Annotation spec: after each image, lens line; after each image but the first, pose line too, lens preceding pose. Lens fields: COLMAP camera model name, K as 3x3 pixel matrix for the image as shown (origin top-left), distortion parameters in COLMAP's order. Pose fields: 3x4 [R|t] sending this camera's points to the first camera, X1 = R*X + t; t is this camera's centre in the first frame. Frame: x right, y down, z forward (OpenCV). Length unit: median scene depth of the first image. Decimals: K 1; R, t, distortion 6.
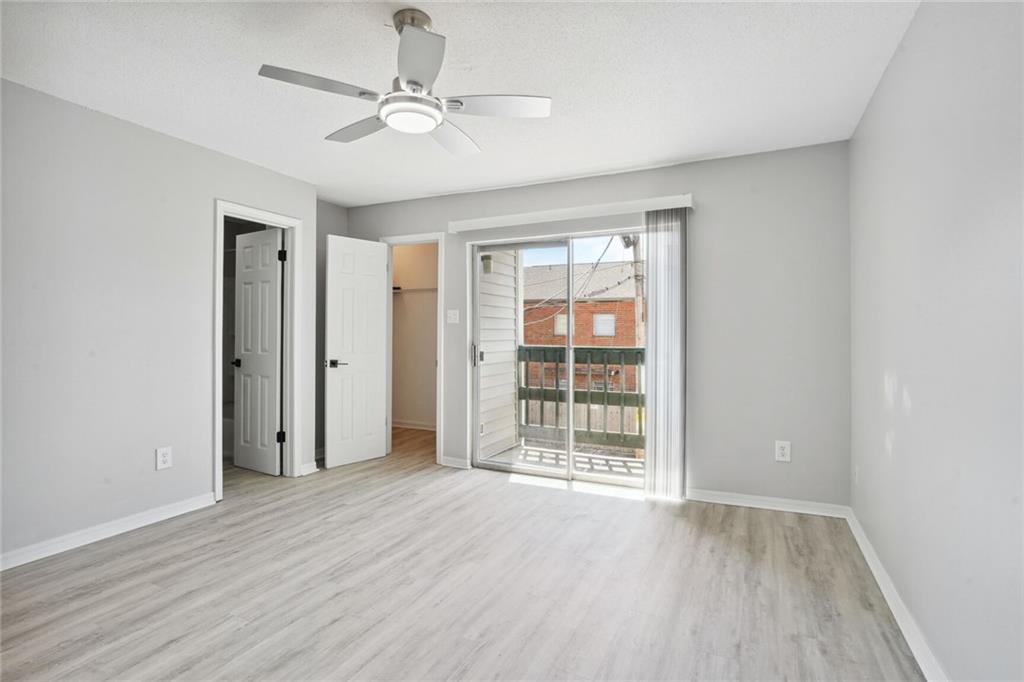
lens RADIAL K [[500.0, 0, 522.9], [0, 500.0, 327.1], [0, 0, 1]] dist [-0.080368, 0.055374]
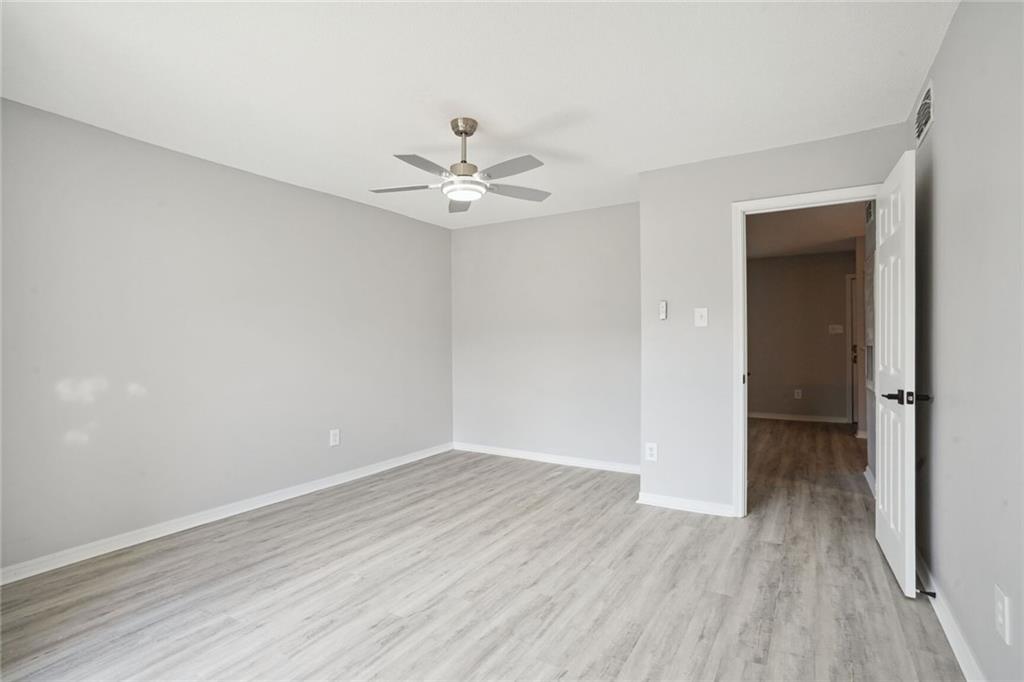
lens RADIAL K [[499.2, 0, 509.8], [0, 499.2, 347.1], [0, 0, 1]] dist [-0.032903, 0.023036]
pose [[-0.992186, 0.003718, 0.124714, -0.352206], [0.003890, 0.999992, 0.001137, 0.017212], [-0.124709, 0.001613, -0.992192, 1.589984]]
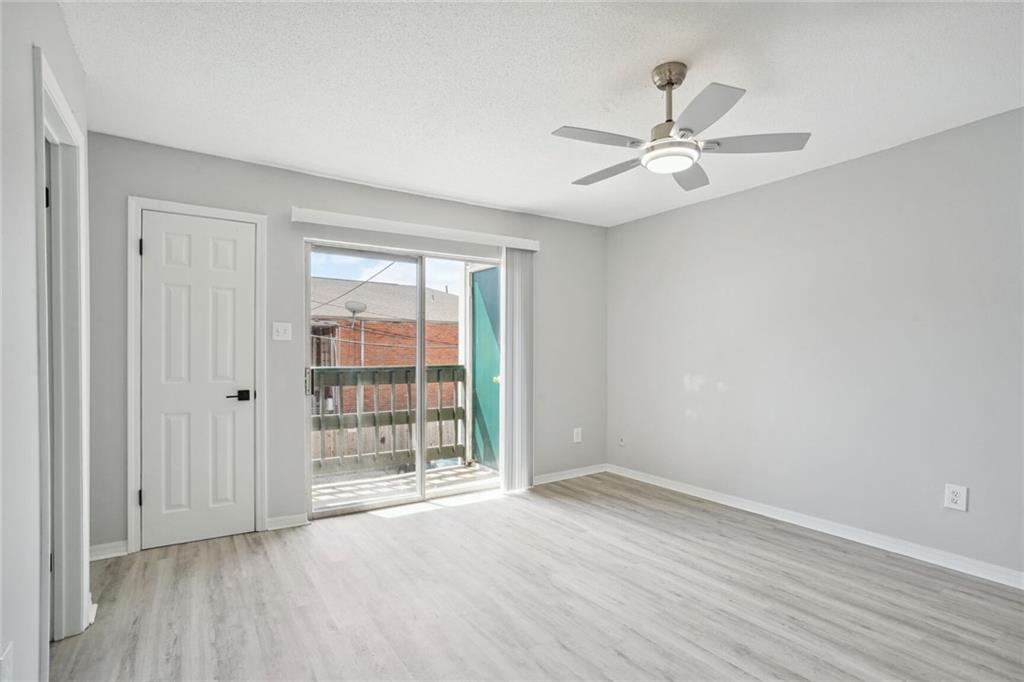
lens RADIAL K [[499.2, 0, 509.8], [0, 499.2, 347.1], [0, 0, 1]] dist [-0.032903, 0.023036]
pose [[0.520820, 0.005861, 0.853646, -0.913846], [-0.009889, 0.999951, -0.000832, 0.002339], [-0.853609, -0.008009, 0.520852, 0.470024]]
